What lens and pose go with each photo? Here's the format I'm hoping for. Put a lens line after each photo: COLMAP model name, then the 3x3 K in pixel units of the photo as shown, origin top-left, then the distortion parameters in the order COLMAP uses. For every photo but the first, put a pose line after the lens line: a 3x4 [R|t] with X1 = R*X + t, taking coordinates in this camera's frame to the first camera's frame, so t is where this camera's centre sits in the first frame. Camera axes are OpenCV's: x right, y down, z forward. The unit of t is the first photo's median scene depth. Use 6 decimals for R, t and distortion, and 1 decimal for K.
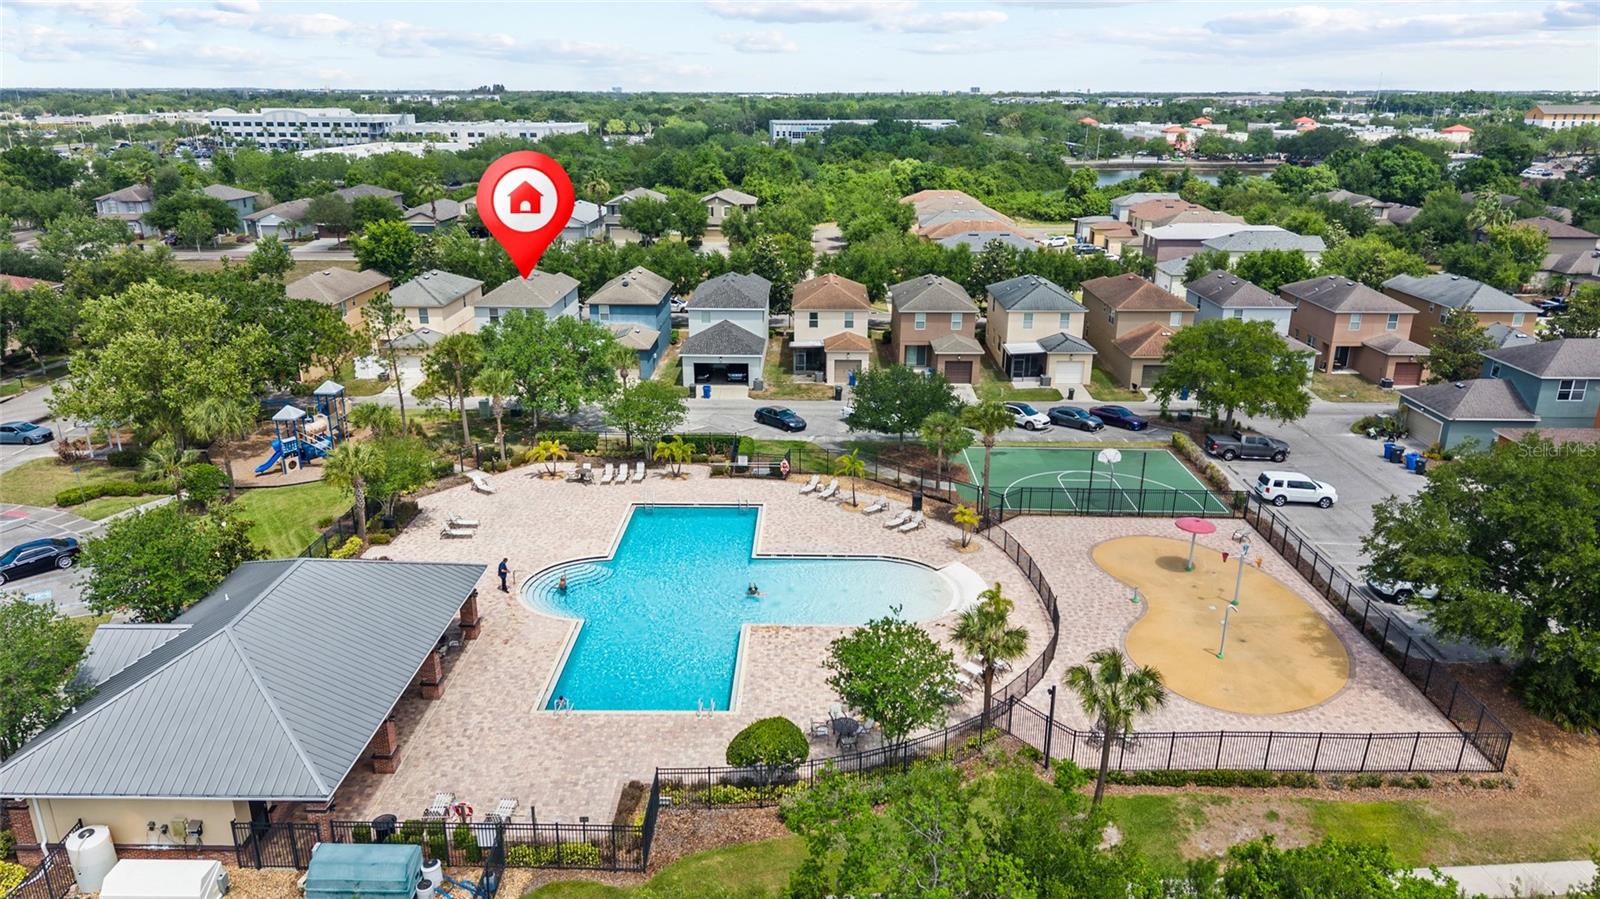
lens RADIAL K [[1141.0, 0, 800.0], [0, 1141.0, 449.5], [0, 0, 1]] dist [0.005946, 0.001174]
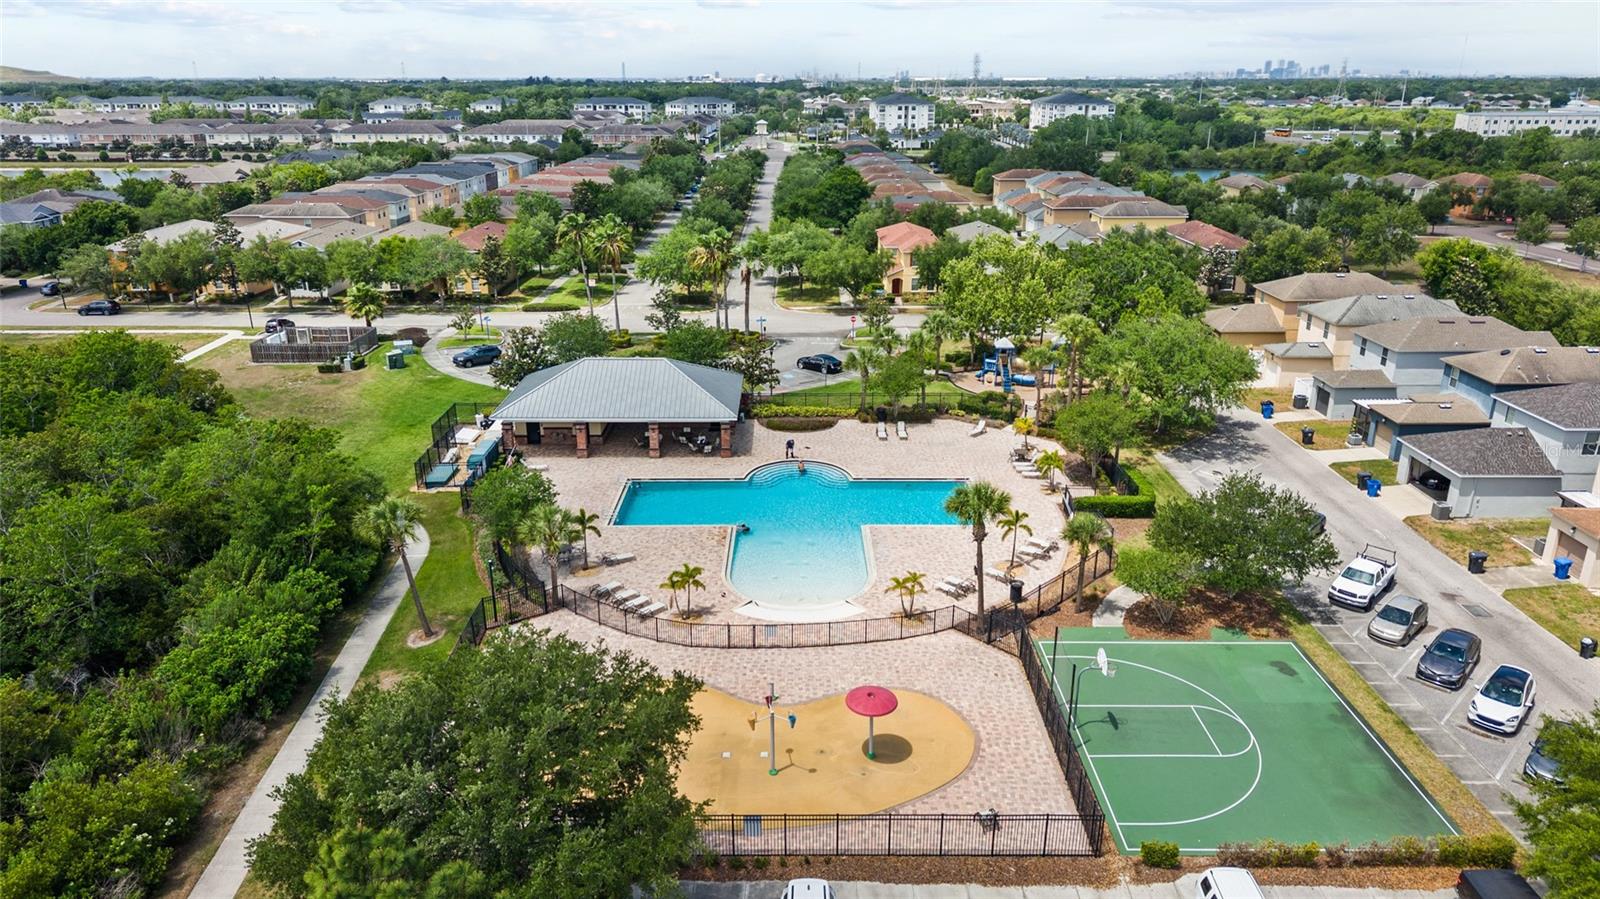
lens RADIAL K [[1141.0, 0, 800.0], [0, 1141.0, 449.5], [0, 0, 1]] dist [0.005946, 0.001174]
pose [[0.018861, 0.311979, -0.949902, 0.912056], [-0.315852, 0.903277, 0.290394, -0.252097], [0.948621, 0.294551, 0.115576, 0.767756]]
